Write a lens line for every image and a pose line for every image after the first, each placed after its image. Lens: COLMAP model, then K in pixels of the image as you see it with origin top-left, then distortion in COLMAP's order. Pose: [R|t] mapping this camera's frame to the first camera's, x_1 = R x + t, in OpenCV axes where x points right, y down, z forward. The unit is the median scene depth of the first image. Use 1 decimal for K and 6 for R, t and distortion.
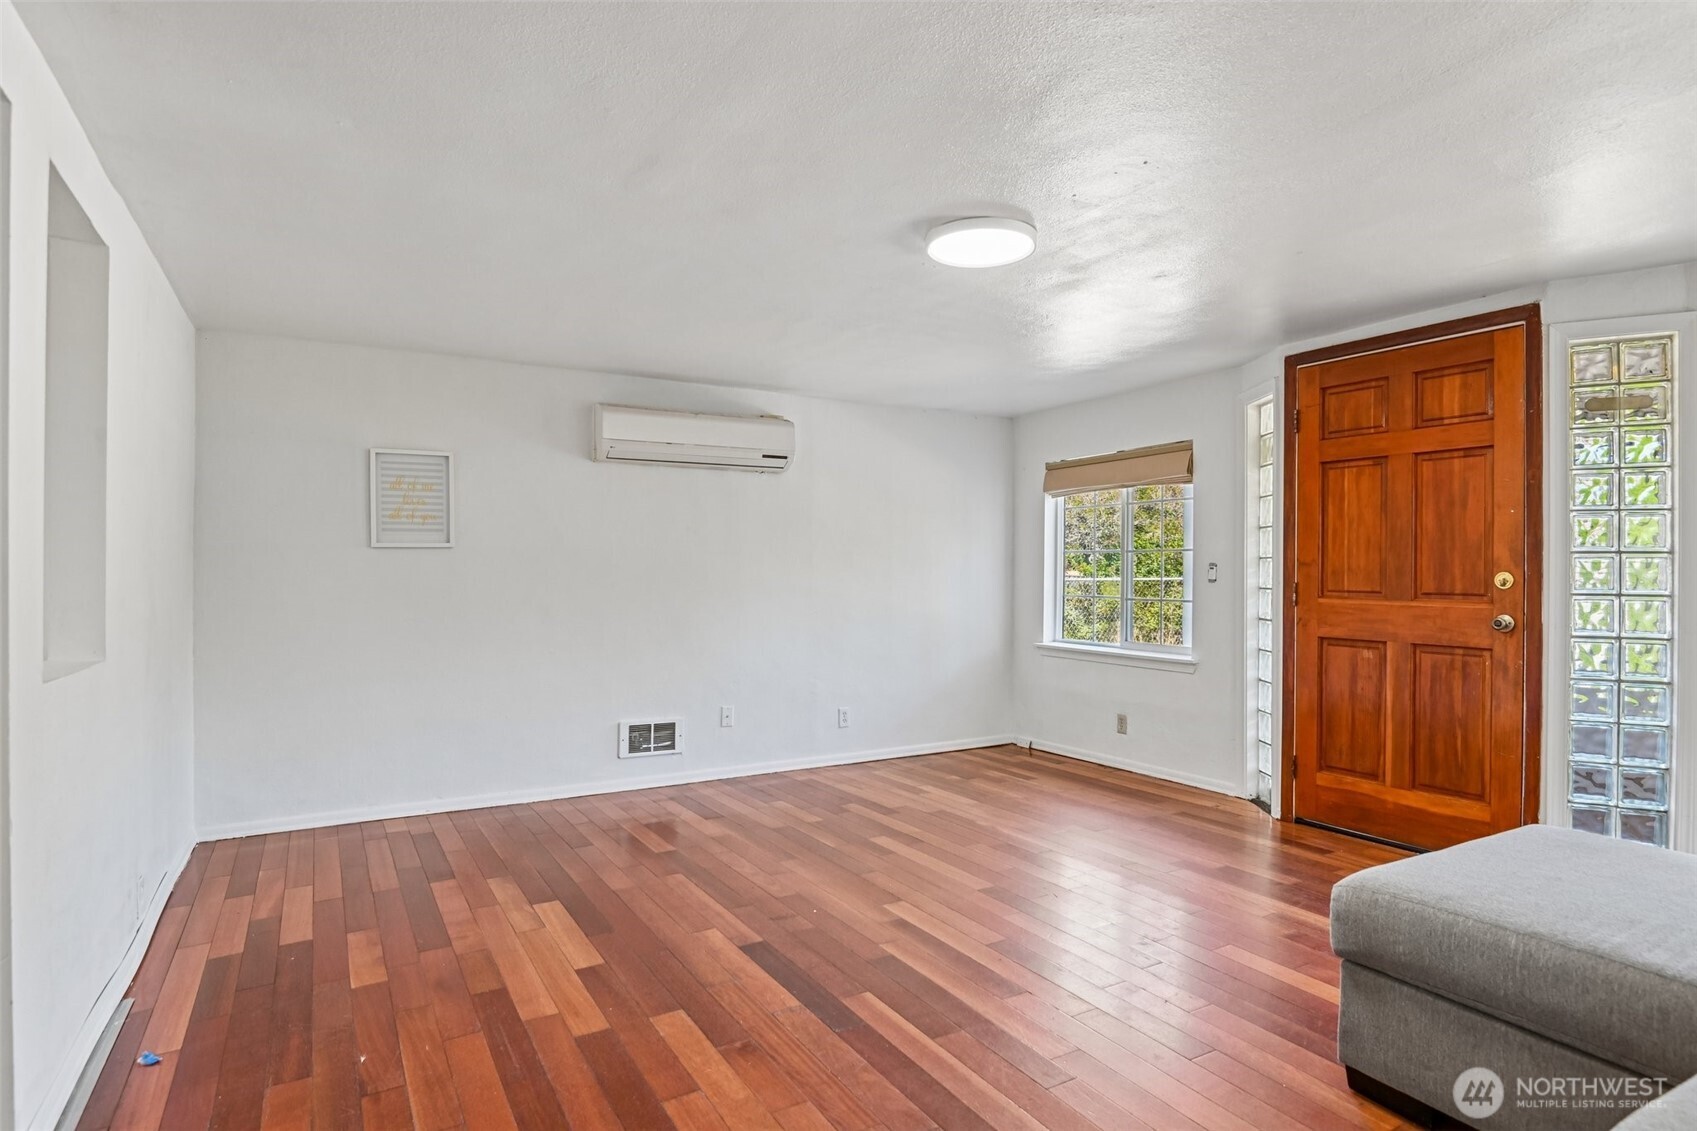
lens RADIAL K [[926.3, 0, 848.0], [0, 926.3, 569.9], [0, 0, 1]] dist [-0.015205, -0.007221]
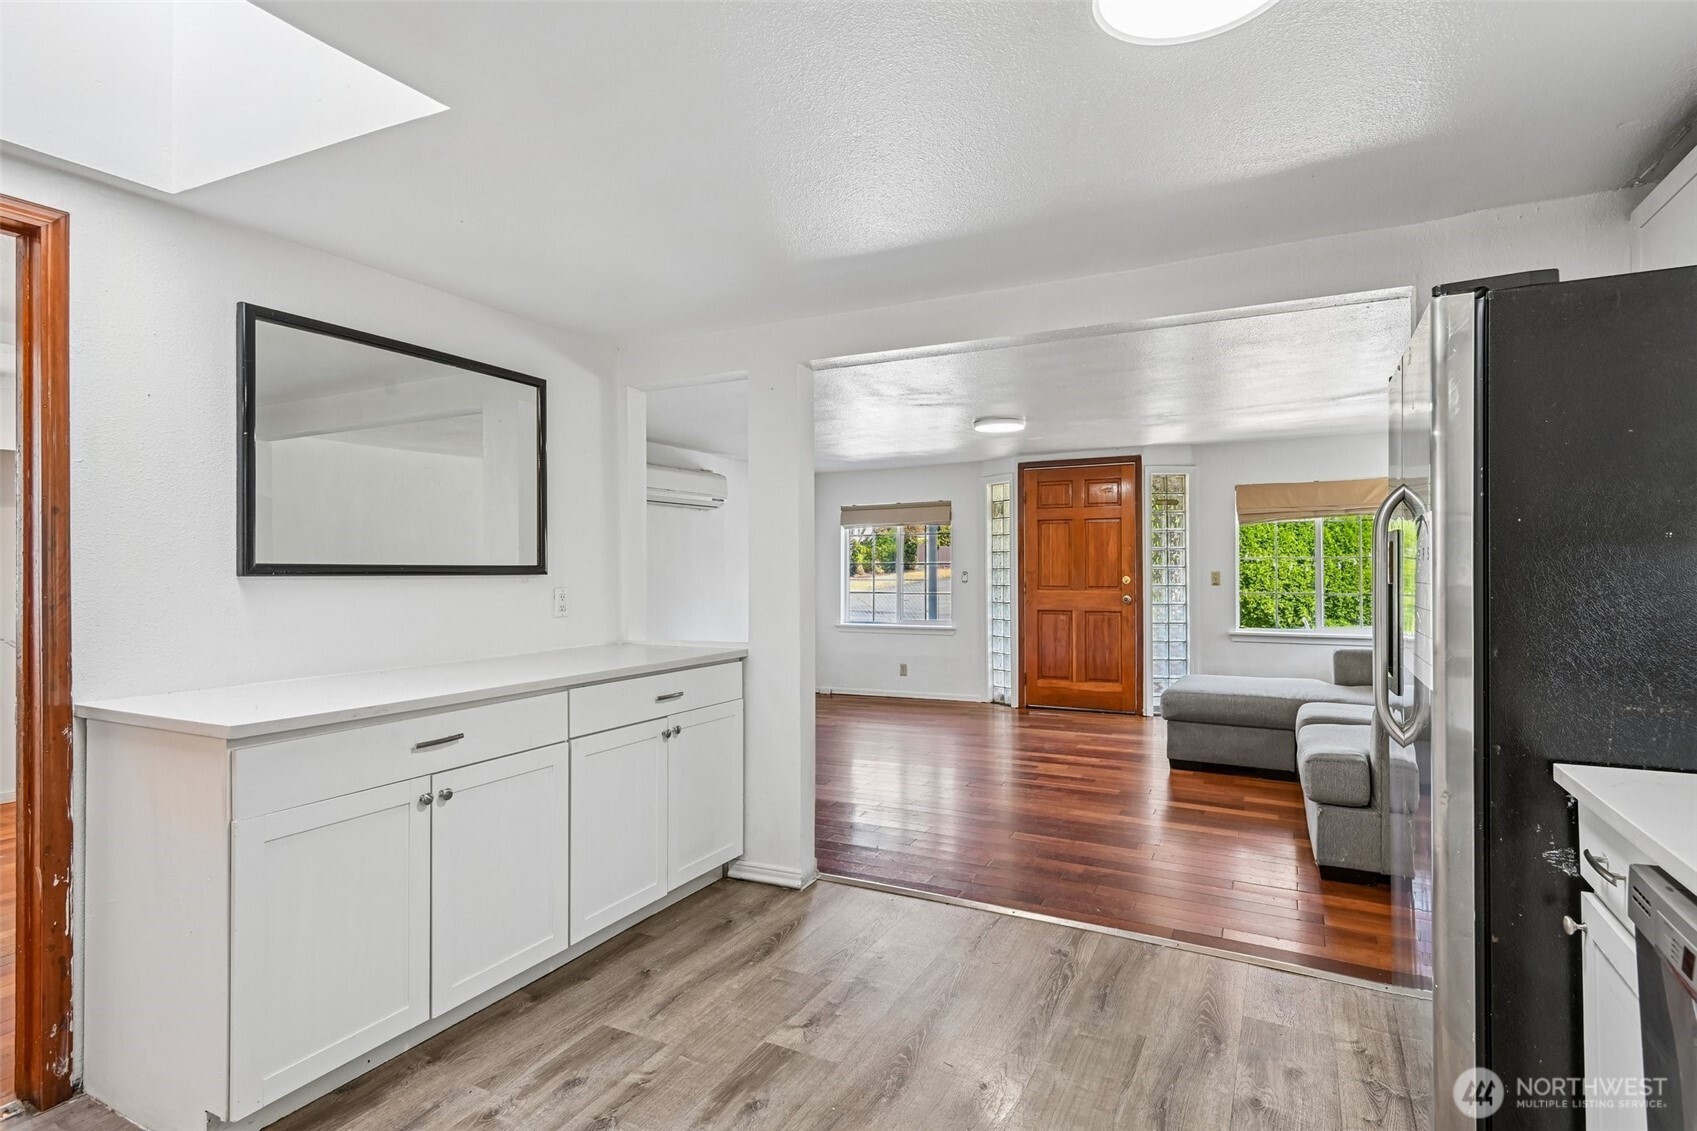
lens RADIAL K [[885.2, 0, 846.2], [0, 885.2, 560.5], [0, 0, 1]] dist [-0.015396, -0.005971]
pose [[0.836893, -0.001014, 0.547365, -0.844610], [0.007227, 0.999932, -0.009197, -0.017272], [-0.547319, 0.011653, 0.836843, -0.336448]]
